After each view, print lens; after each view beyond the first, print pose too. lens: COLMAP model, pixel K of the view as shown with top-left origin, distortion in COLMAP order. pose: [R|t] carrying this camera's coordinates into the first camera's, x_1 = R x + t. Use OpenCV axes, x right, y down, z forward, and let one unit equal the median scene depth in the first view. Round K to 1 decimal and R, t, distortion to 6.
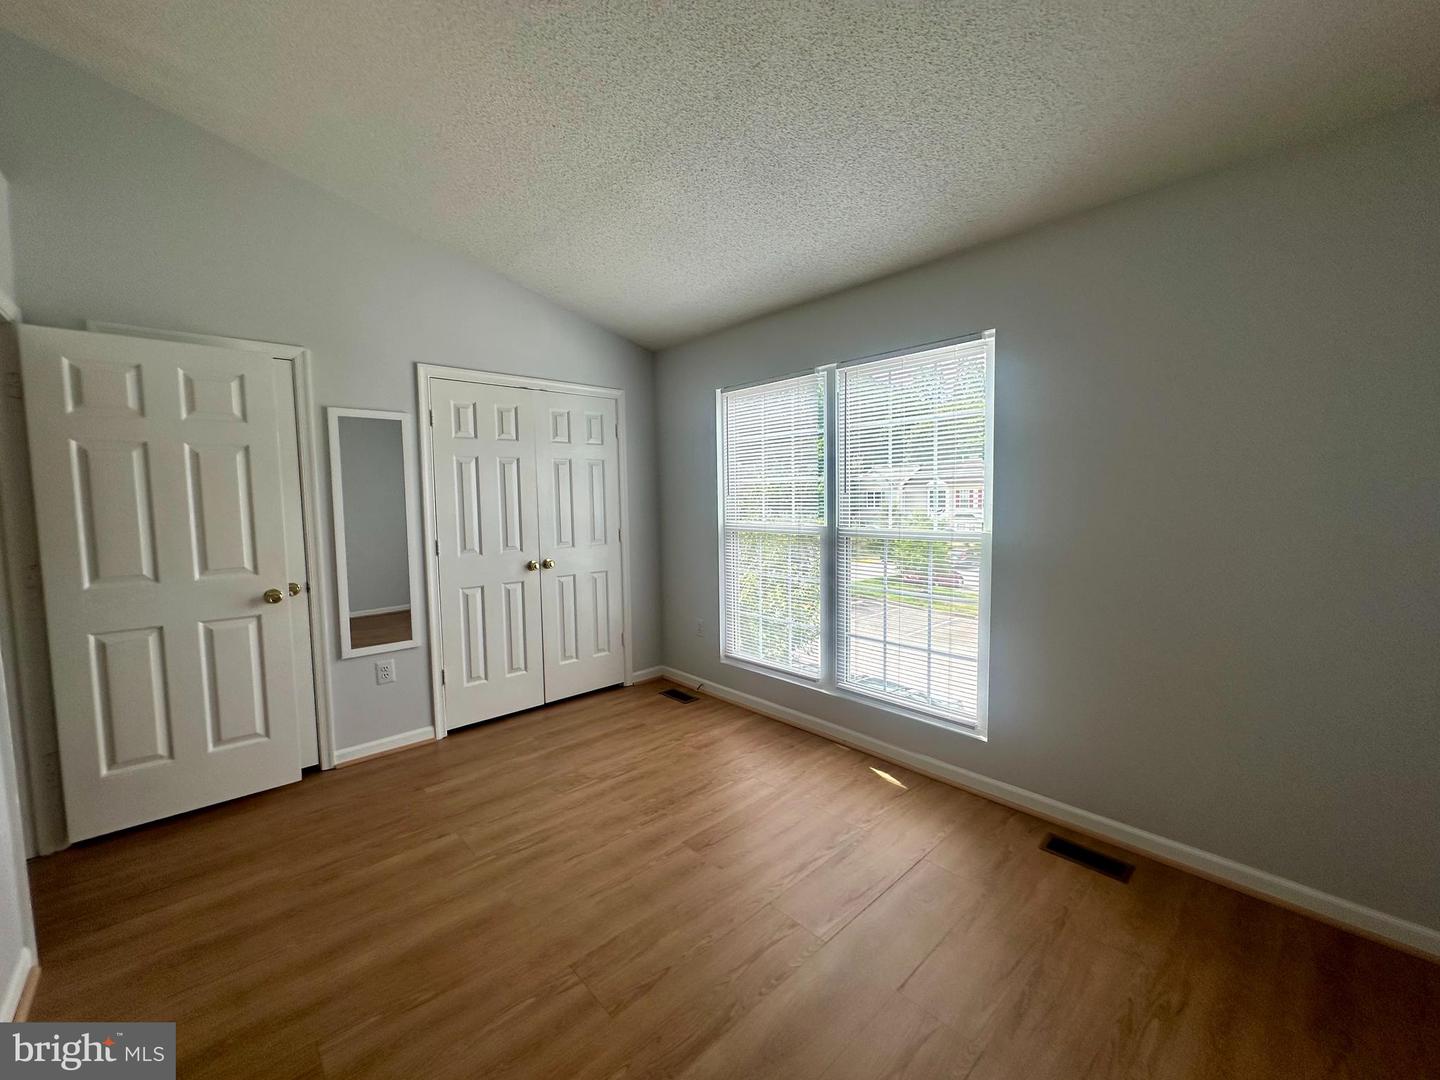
lens RADIAL K [[570.3, 0, 721.8], [0, 570.3, 543.6], [0, 0, 1]] dist [0.001701, 0.000317]
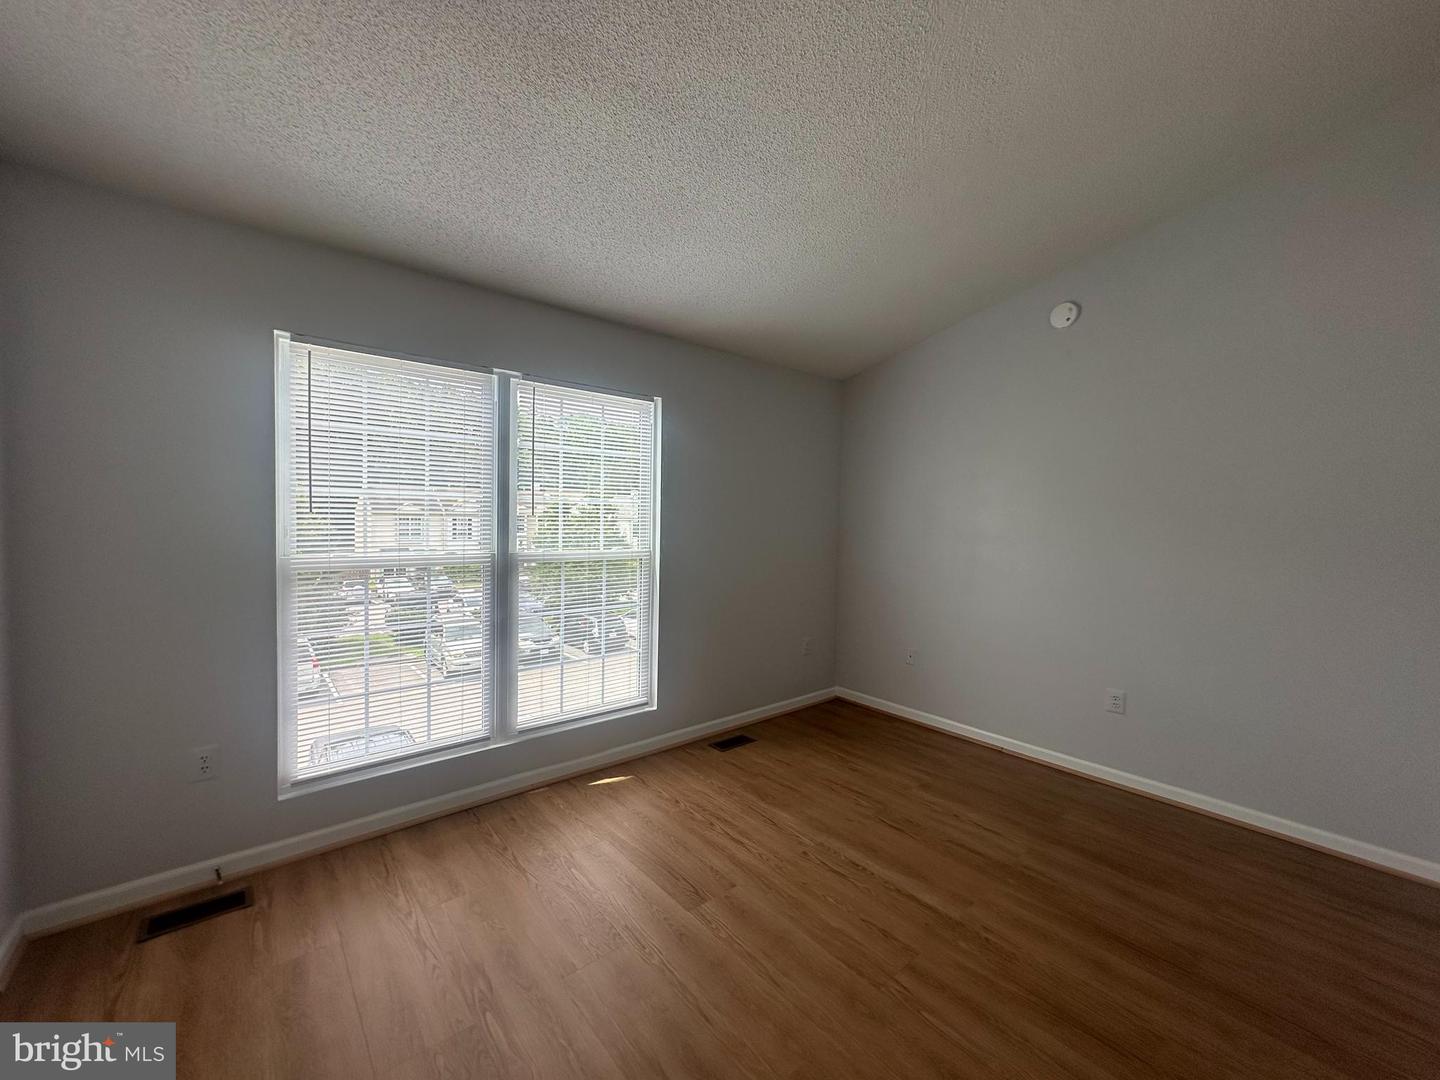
lens RADIAL K [[574.8, 0, 719.6], [0, 574.8, 536.6], [0, 0, 1]] dist [0.000011, 0.000101]
pose [[0.042594, -0.024645, 0.998788, -0.731156], [0.057435, 0.998103, 0.022178, -0.059548], [-0.997440, 0.056421, 0.043929, 0.679045]]
